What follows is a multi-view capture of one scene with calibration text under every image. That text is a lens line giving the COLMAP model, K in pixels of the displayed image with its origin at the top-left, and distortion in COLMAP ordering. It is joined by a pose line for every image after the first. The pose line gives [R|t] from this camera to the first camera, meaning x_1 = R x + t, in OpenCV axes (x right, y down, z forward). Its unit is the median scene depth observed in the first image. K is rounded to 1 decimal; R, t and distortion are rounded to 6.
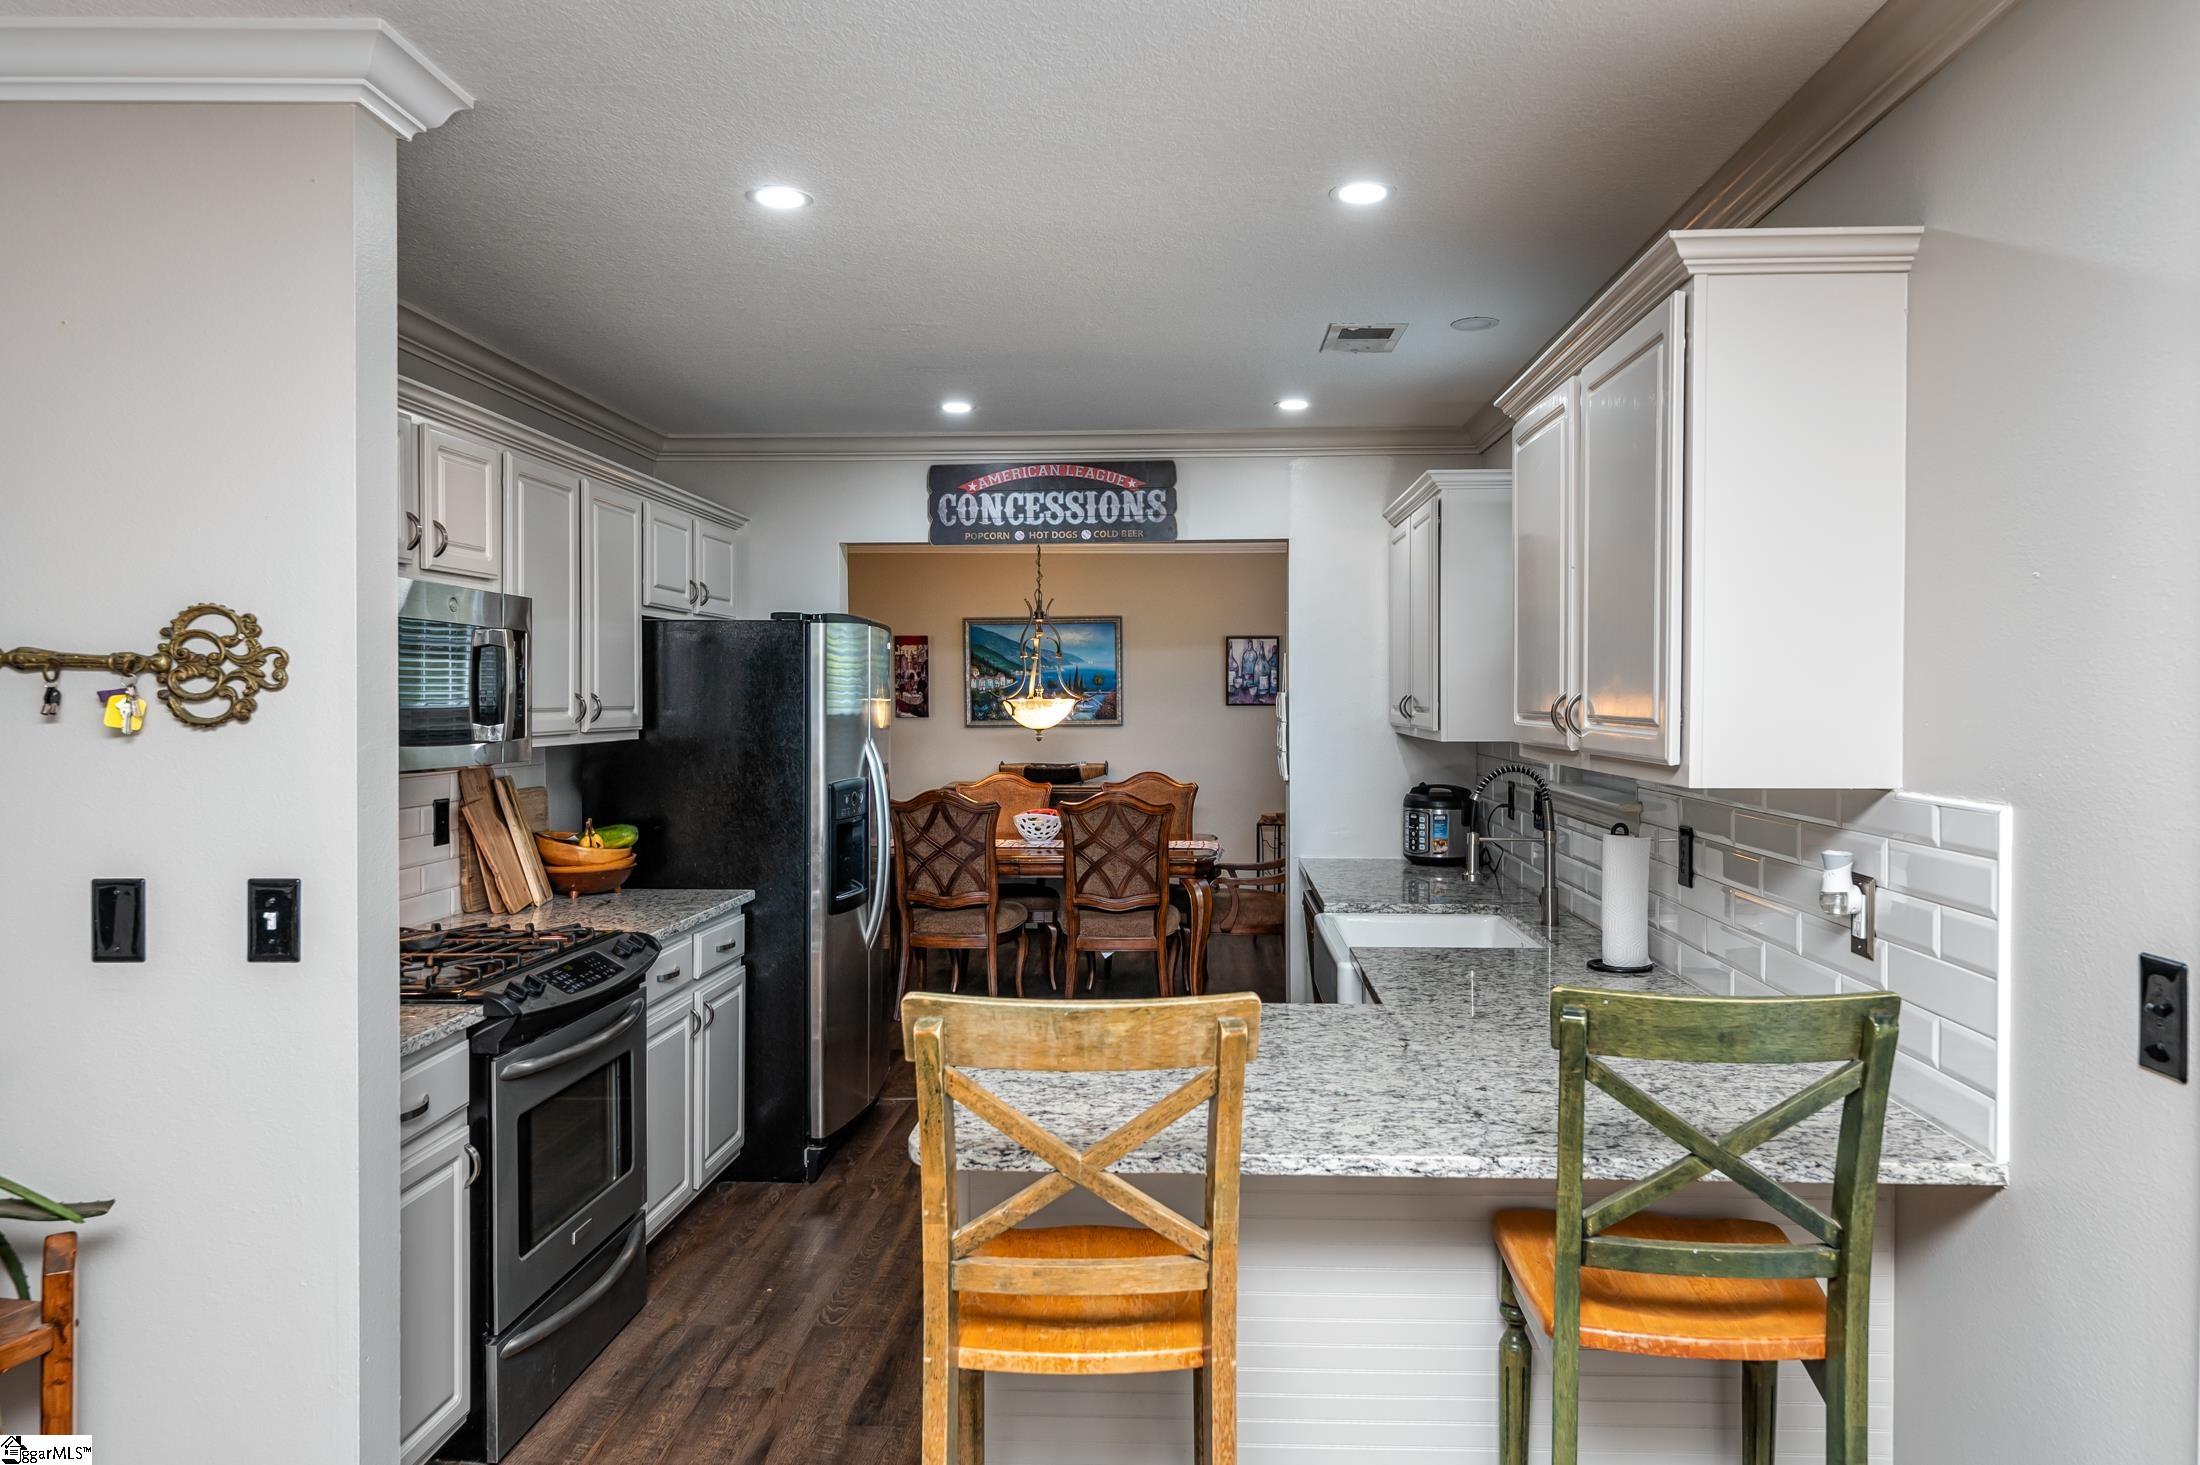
lens RADIAL K [[1479.1, 0, 1102.2], [0, 1479.1, 722.5], [0, 0, 1]] dist [0.007949, -0.001827]
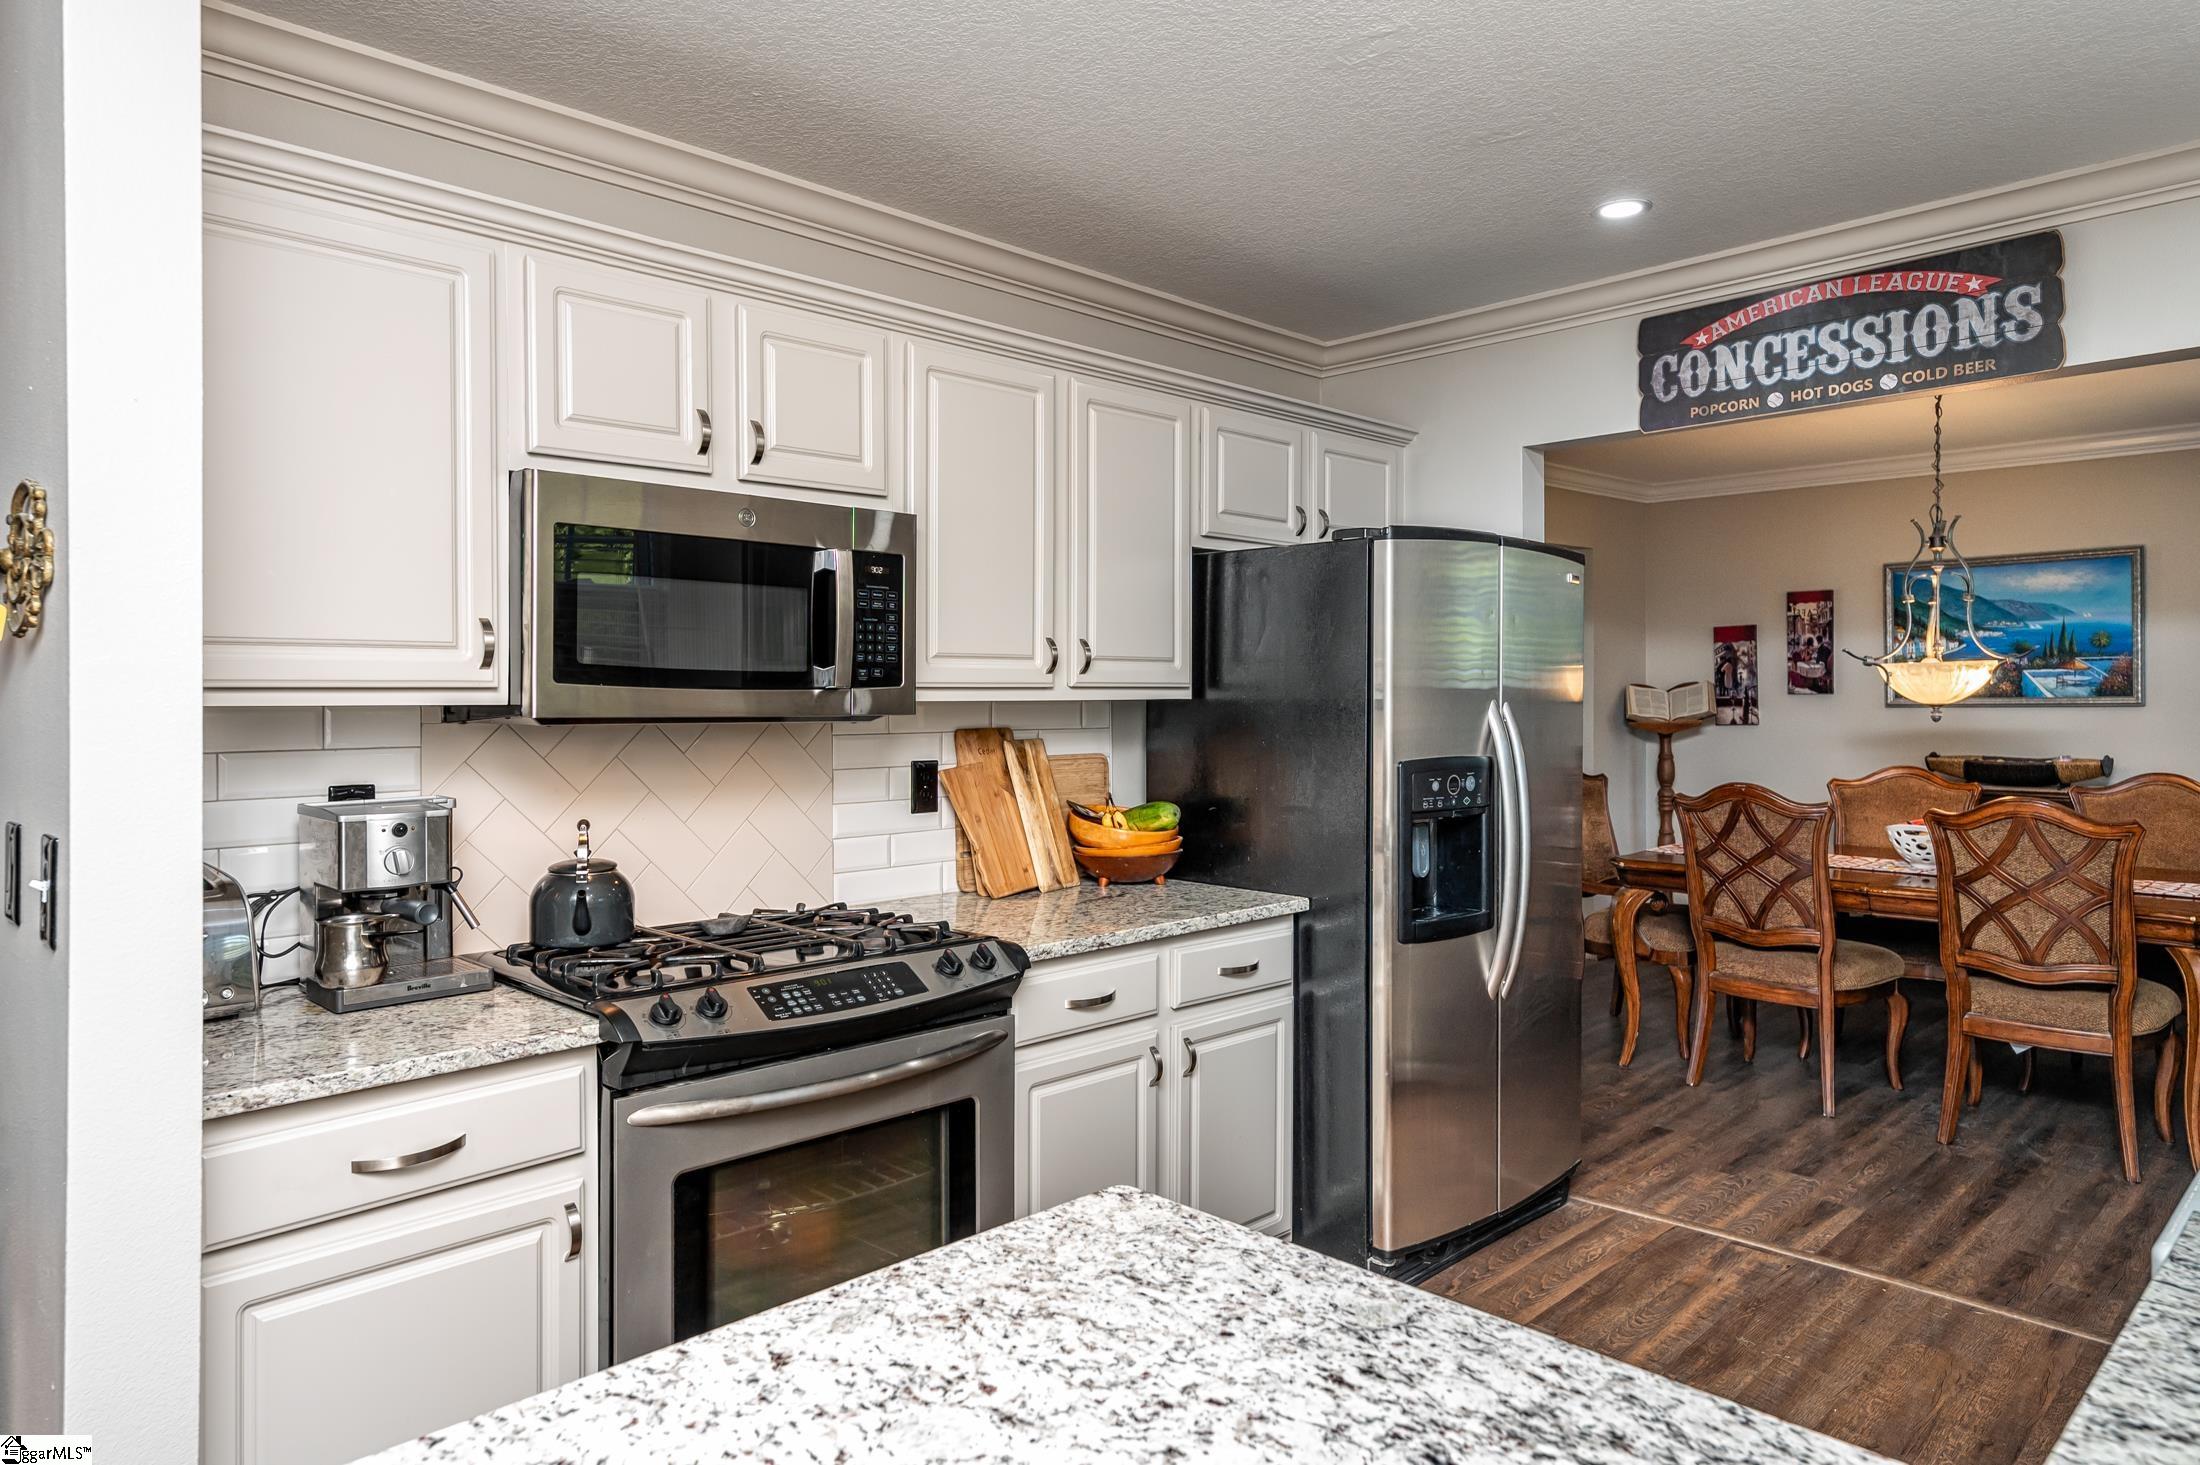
lens RADIAL K [[1348.4, 0, 1086.7], [0, 1348.4, 699.4], [0, 0, 1]] dist [0.015325, -0.007738]
pose [[0.740696, 0.002645, -0.671835, 0.122602], [-0.010138, 0.999922, -0.007240, 0.014931], [0.671763, 0.012174, 0.740666, 0.346822]]
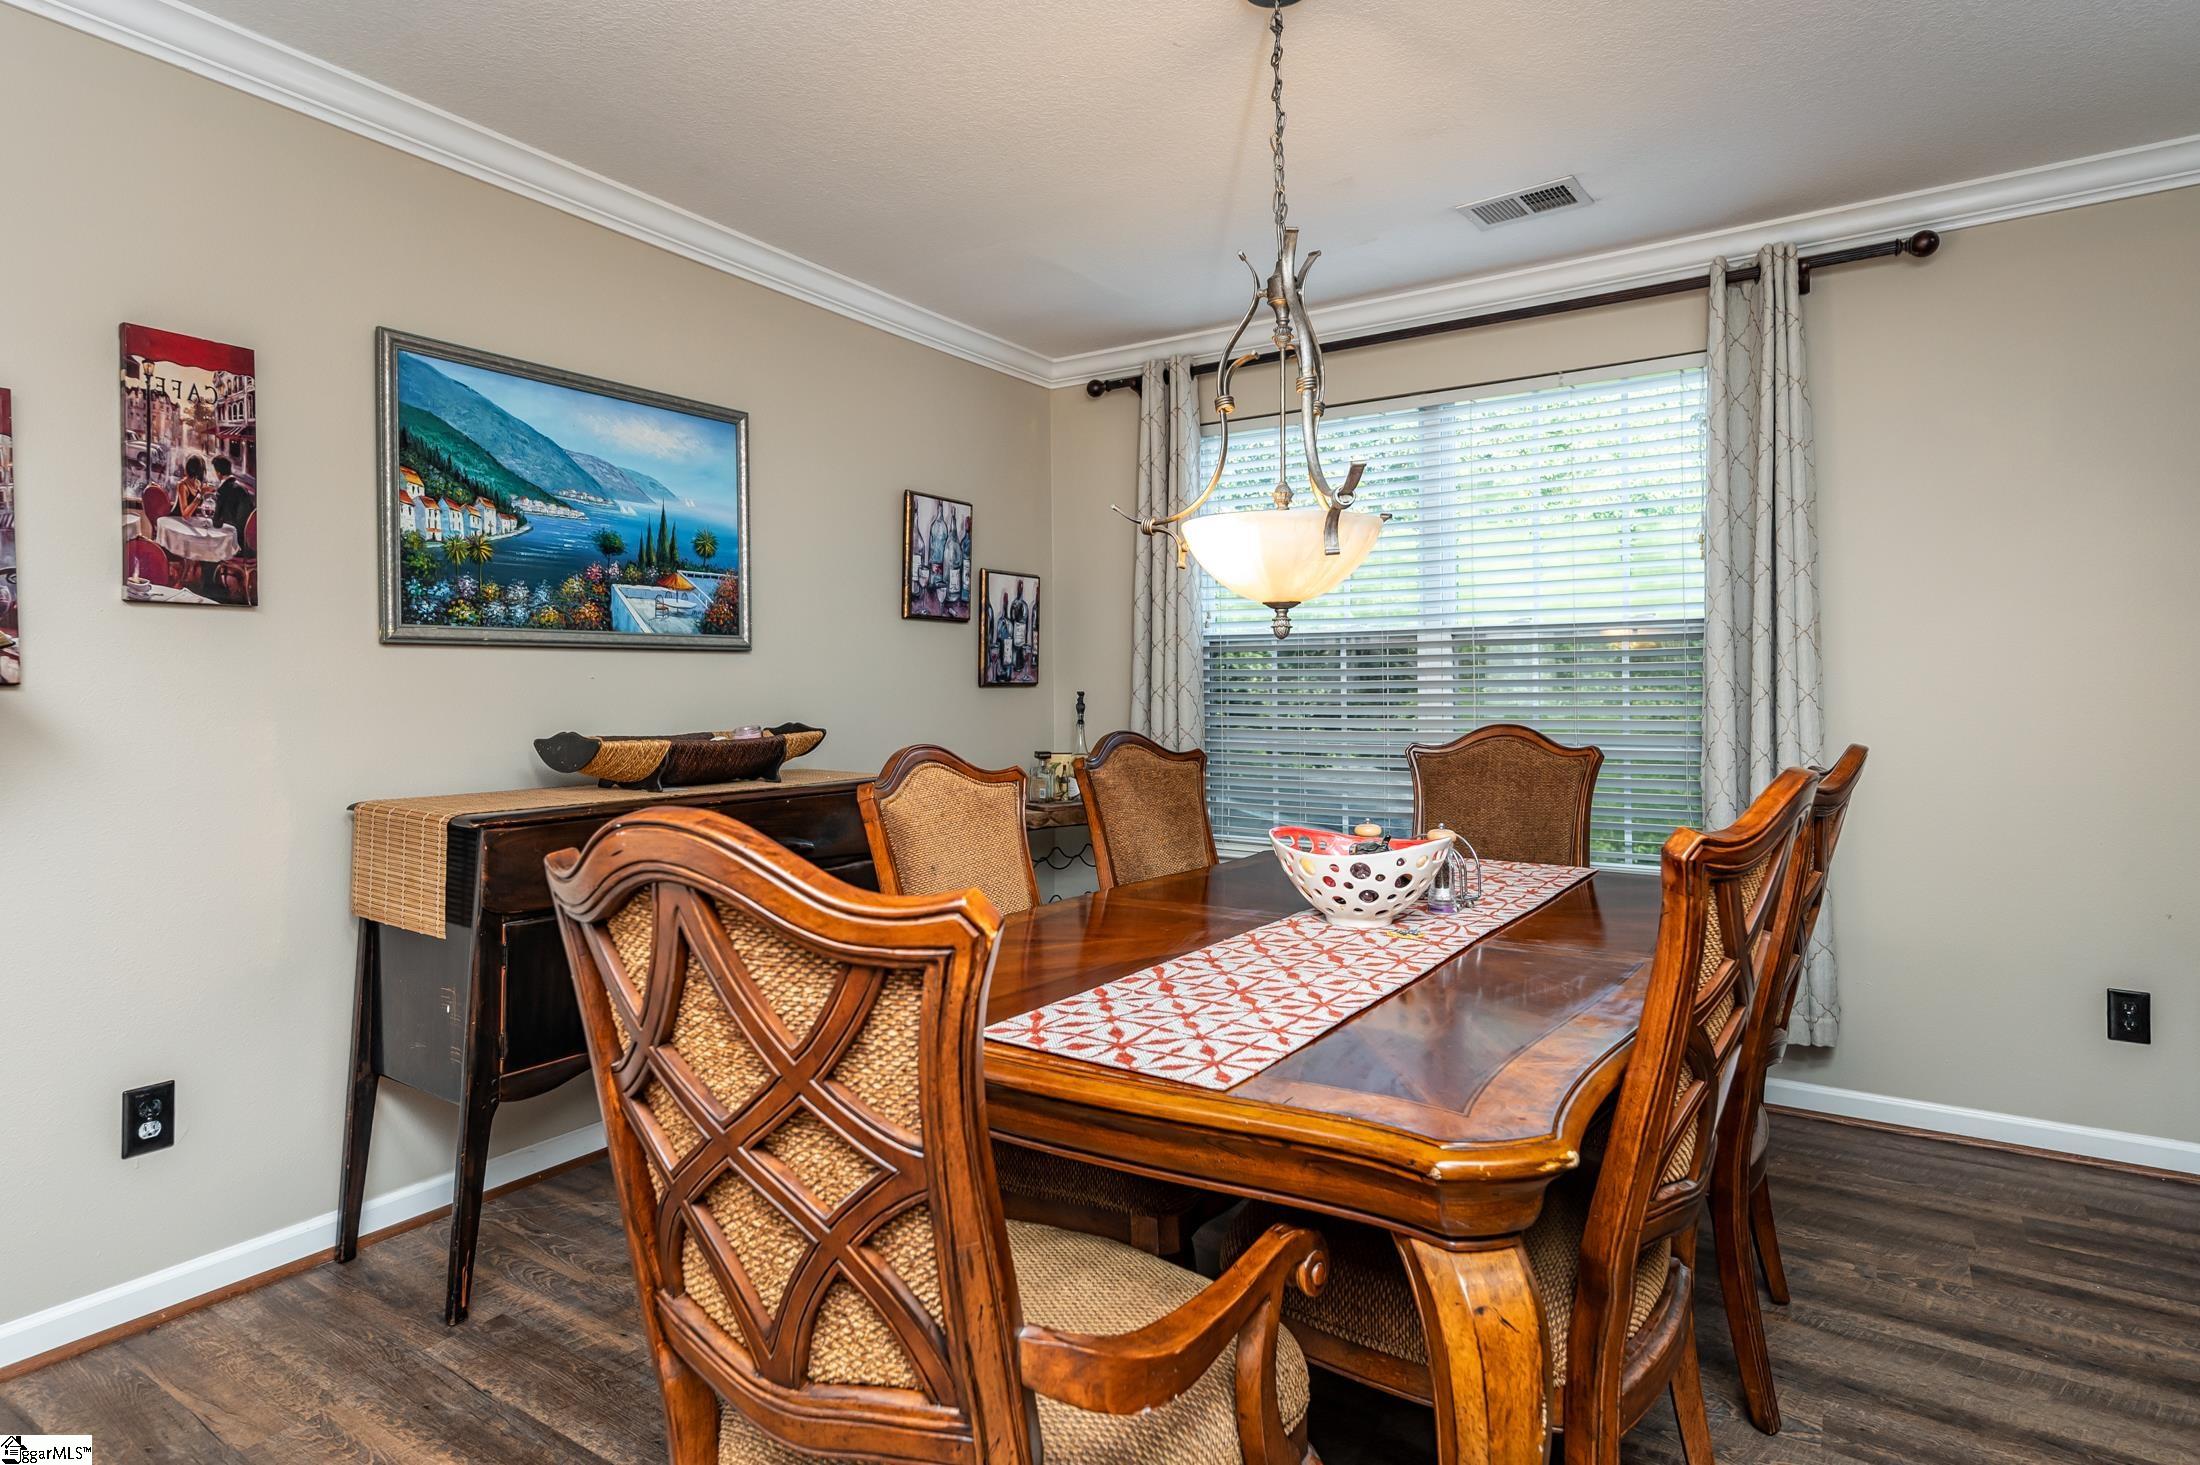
lens RADIAL K [[1173.3, 0, 1043.6], [0, 1173.3, 688.7], [0, 0, 1]] dist [0.005137, 0.000509]
pose [[0.473351, 0.004131, 0.880864, -0.444408], [0.012408, 0.999859, -0.011356, 0.032697], [-0.880787, 0.016305, 0.473232, 1.251840]]
